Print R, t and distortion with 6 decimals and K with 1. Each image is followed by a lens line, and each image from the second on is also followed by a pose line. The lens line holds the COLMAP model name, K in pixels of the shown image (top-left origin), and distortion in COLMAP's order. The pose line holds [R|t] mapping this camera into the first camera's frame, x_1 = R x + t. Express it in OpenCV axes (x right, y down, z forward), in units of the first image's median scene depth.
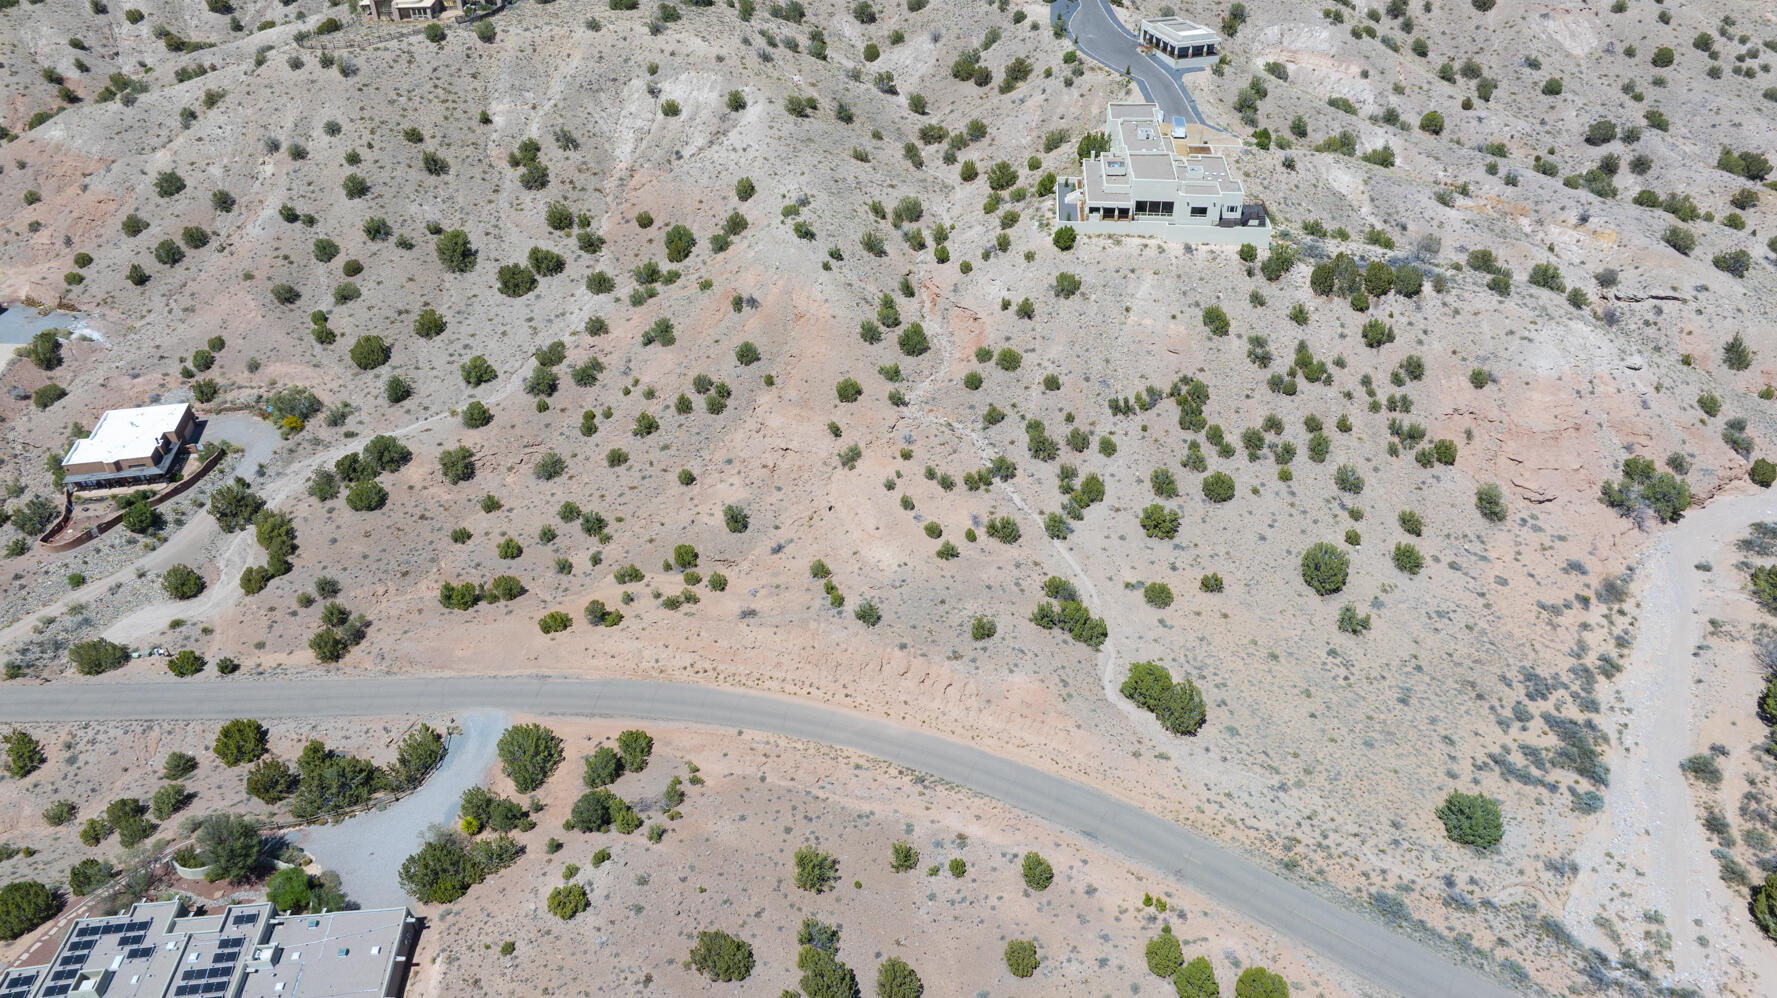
lens RADIAL K [[1261.0, 0, 888.5], [0, 1261.0, 499.0], [0, 0, 1]] dist [-0.022328, 0.010743]
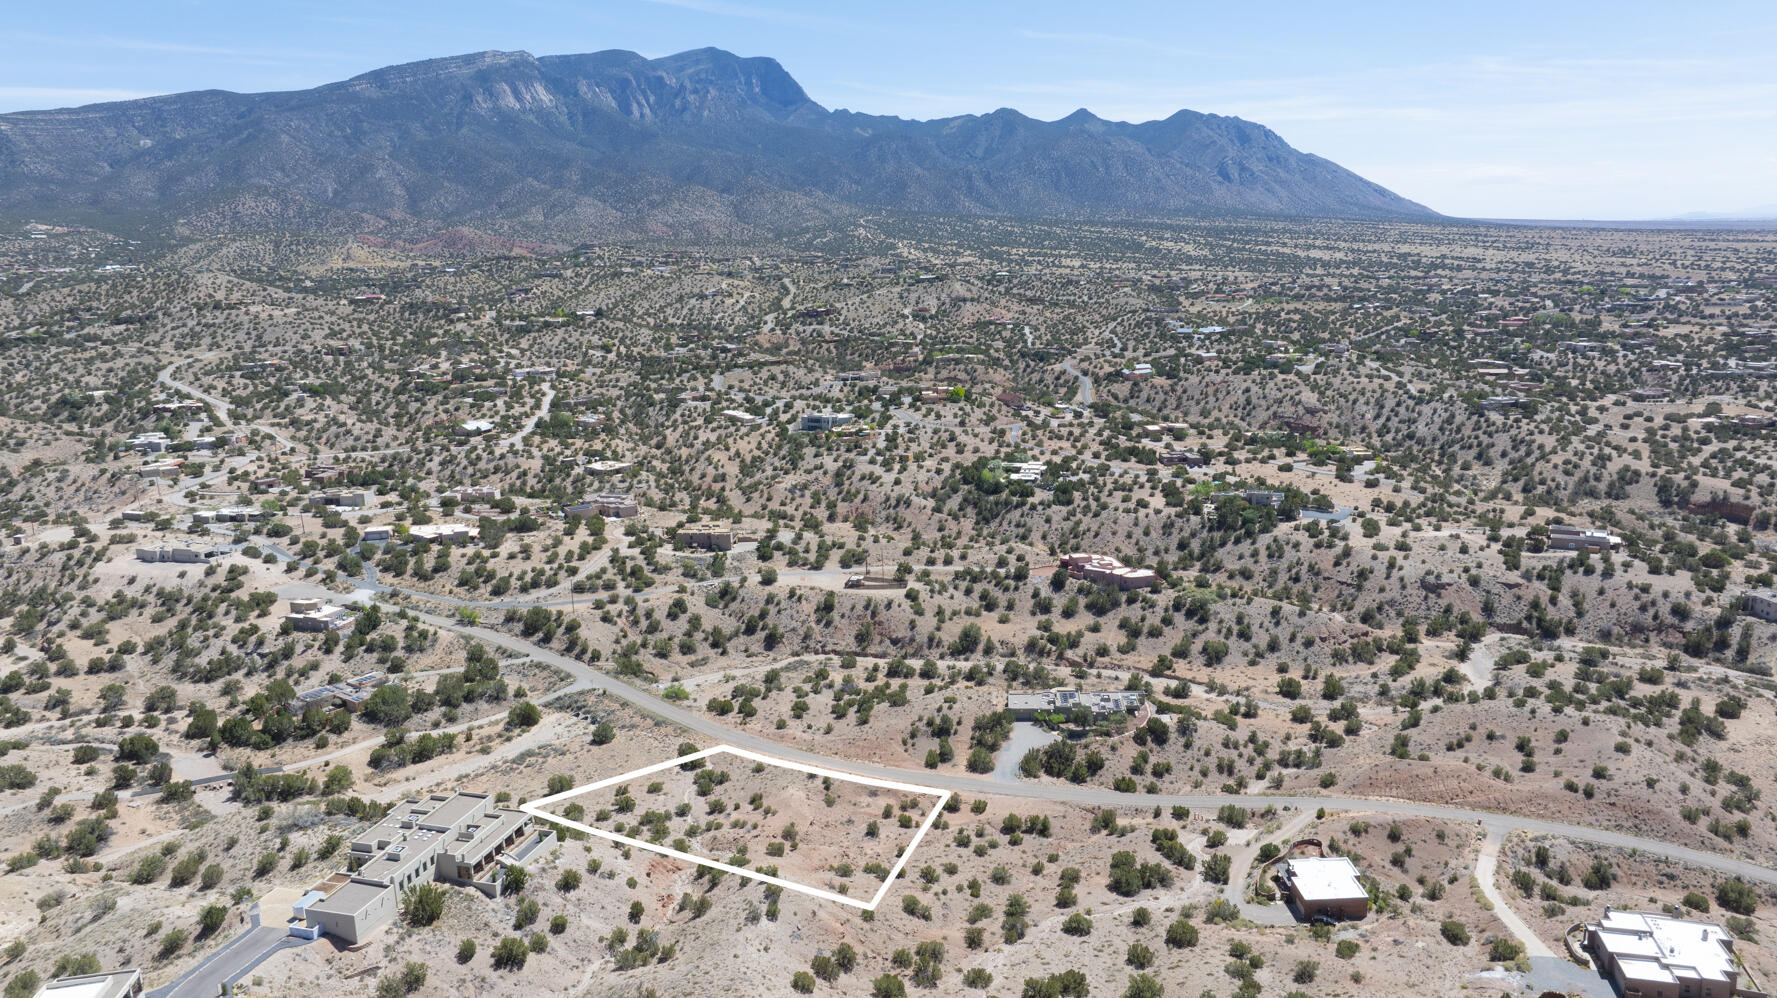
lens RADIAL K [[1260.3, 0, 888.5], [0, 1260.3, 499.0], [0, 0, 1]] dist [-0.039434, 0.039683]
pose [[-0.984349, -0.003641, 0.176194, -0.388480], [0.127240, 0.677057, 0.724848, -1.305682], [-0.121932, 0.735922, -0.665997, 1.623392]]
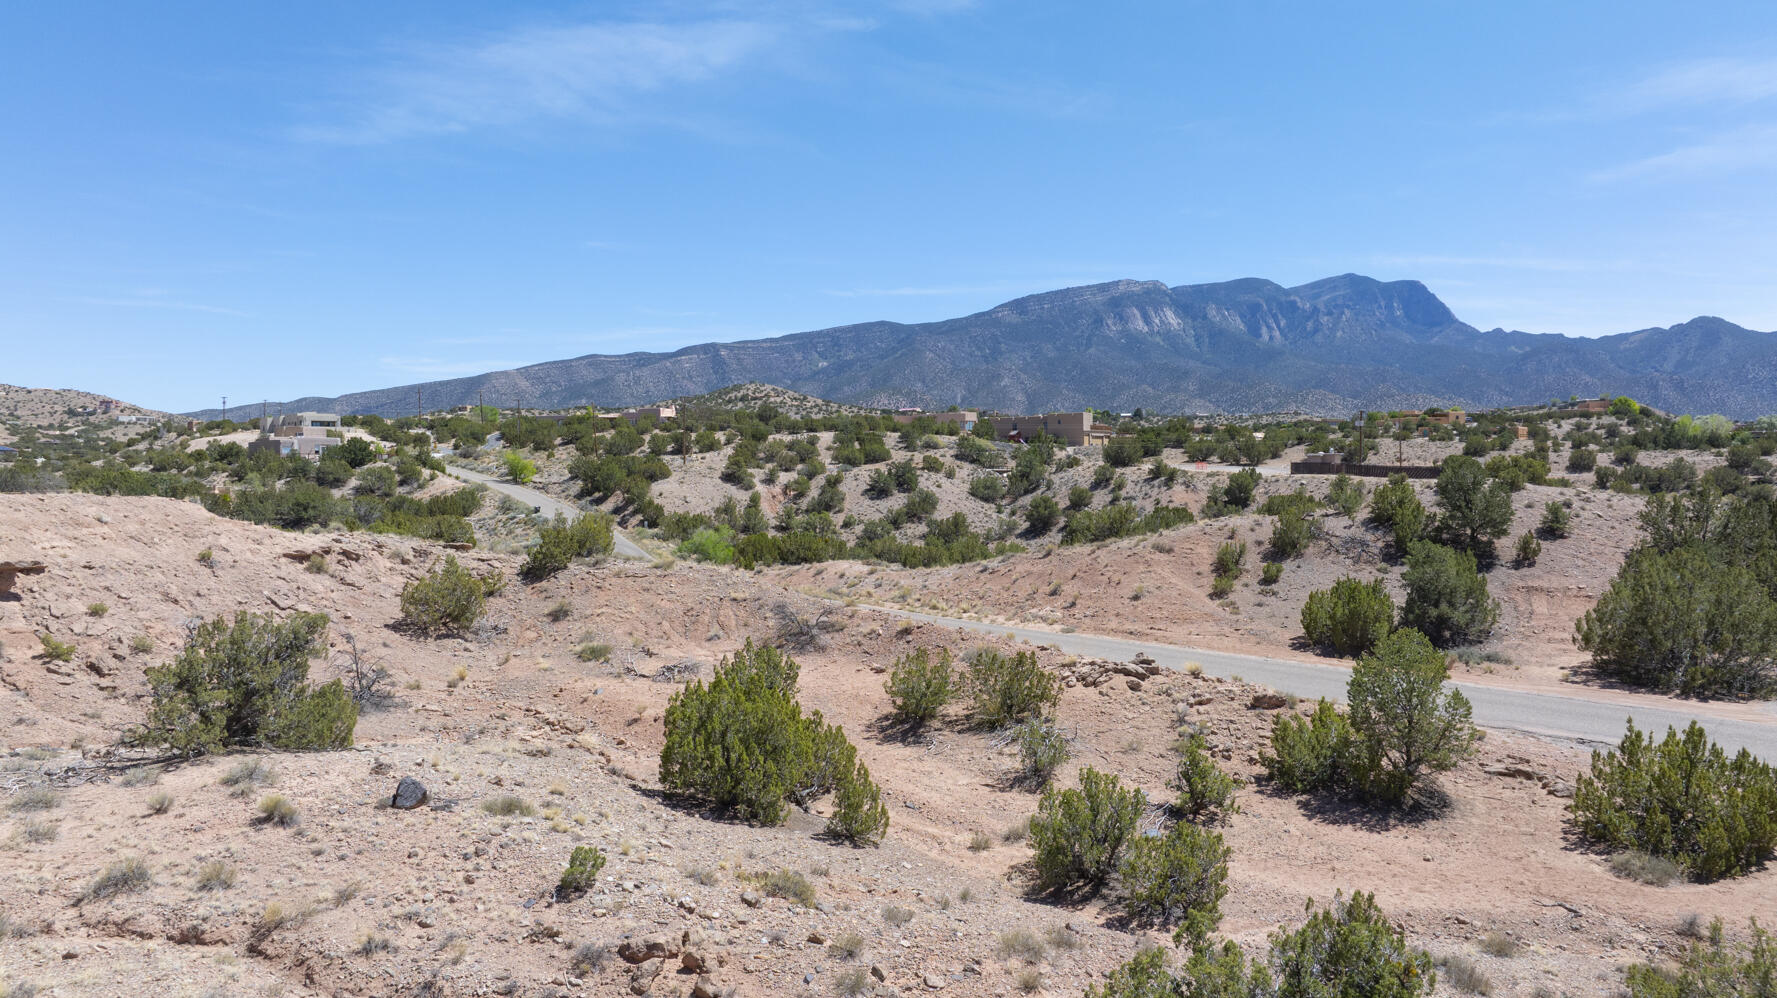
lens RADIAL K [[1252.1, 0, 893.5], [0, 1252.1, 488.8], [0, 0, 1]] dist [-0.010927, -0.020177]
pose [[-0.789799, 0.007019, 0.613326, -0.242635], [0.360460, 0.814355, 0.454856, -0.035502], [-0.496272, 0.580324, -0.645707, 0.968182]]
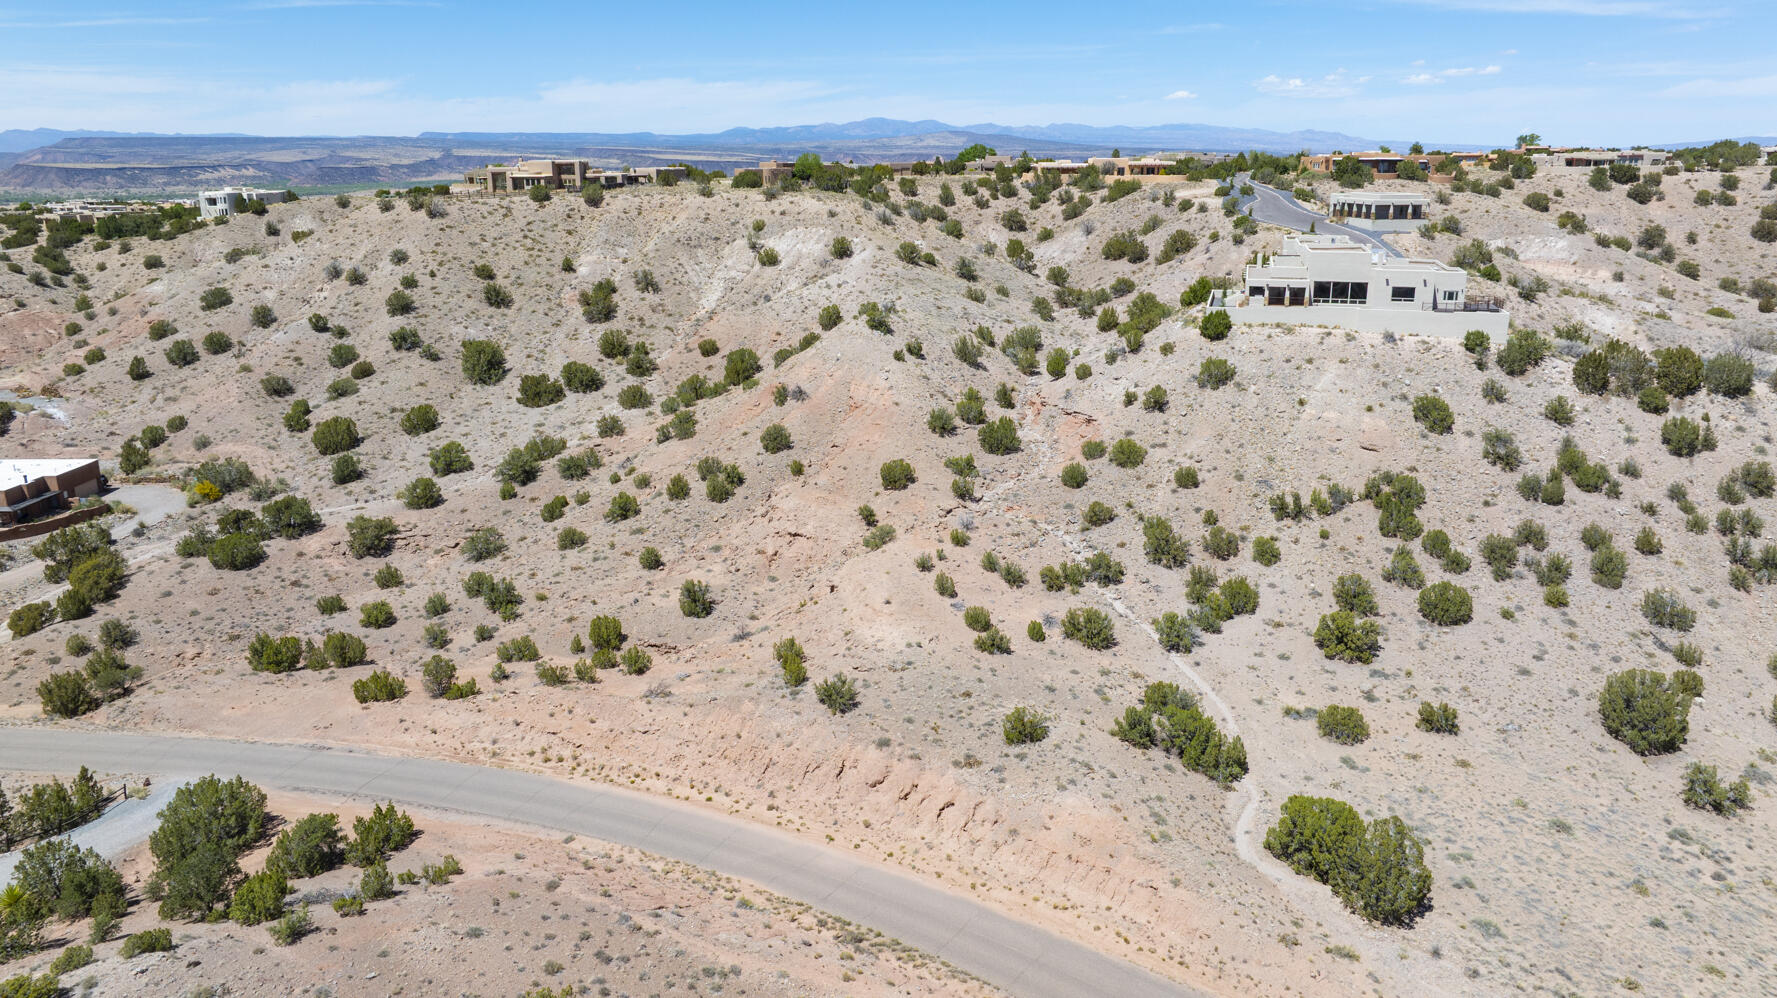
lens RADIAL K [[1260.3, 0, 888.5], [0, 1260.3, 499.0], [0, 0, 1]] dist [-0.039434, 0.039683]
pose [[0.984320, 0.050293, -0.169069, 0.086896], [-0.103594, 0.940600, -0.323325, 0.161834], [0.142766, 0.335770, 0.931062, 0.340886]]
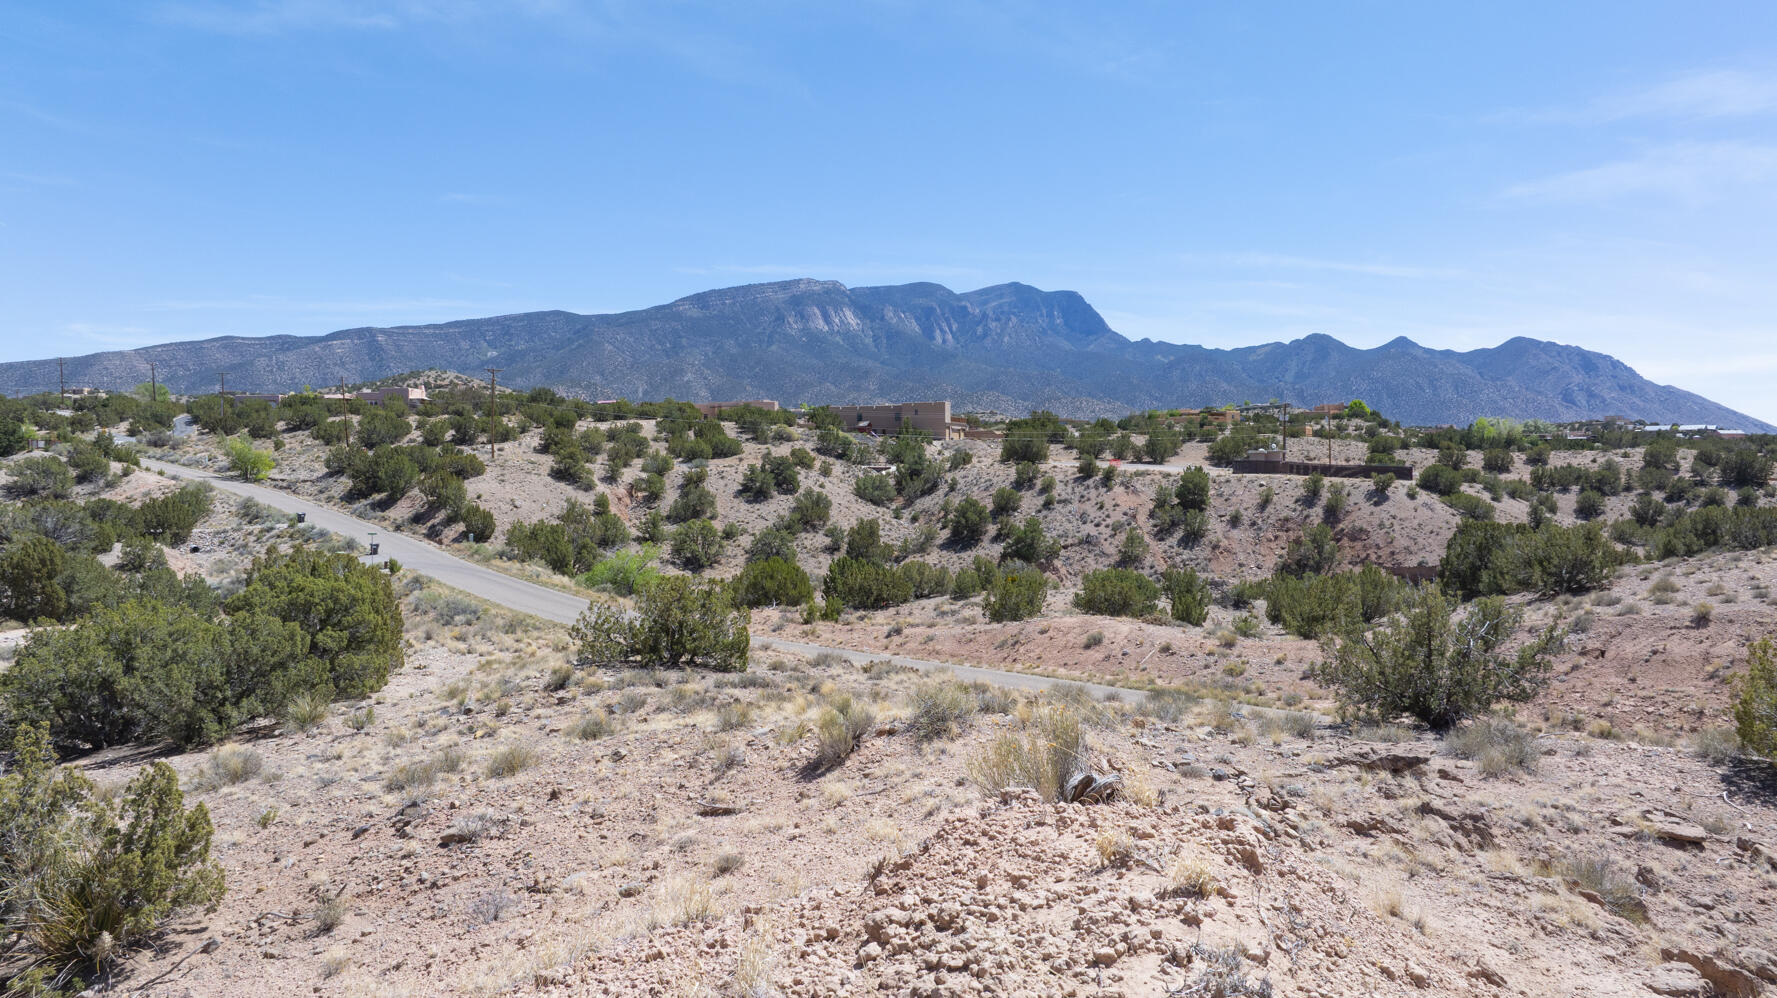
lens RADIAL K [[1250.9, 0, 895.4], [0, 1250.9, 493.6], [0, 0, 1]] dist [-0.006955, -0.040634]
pose [[-0.920909, 0.002530, 0.389769, -0.013072], [0.229584, 0.811626, 0.537172, 0.006814], [-0.314987, 0.584172, -0.748015, 0.901959]]
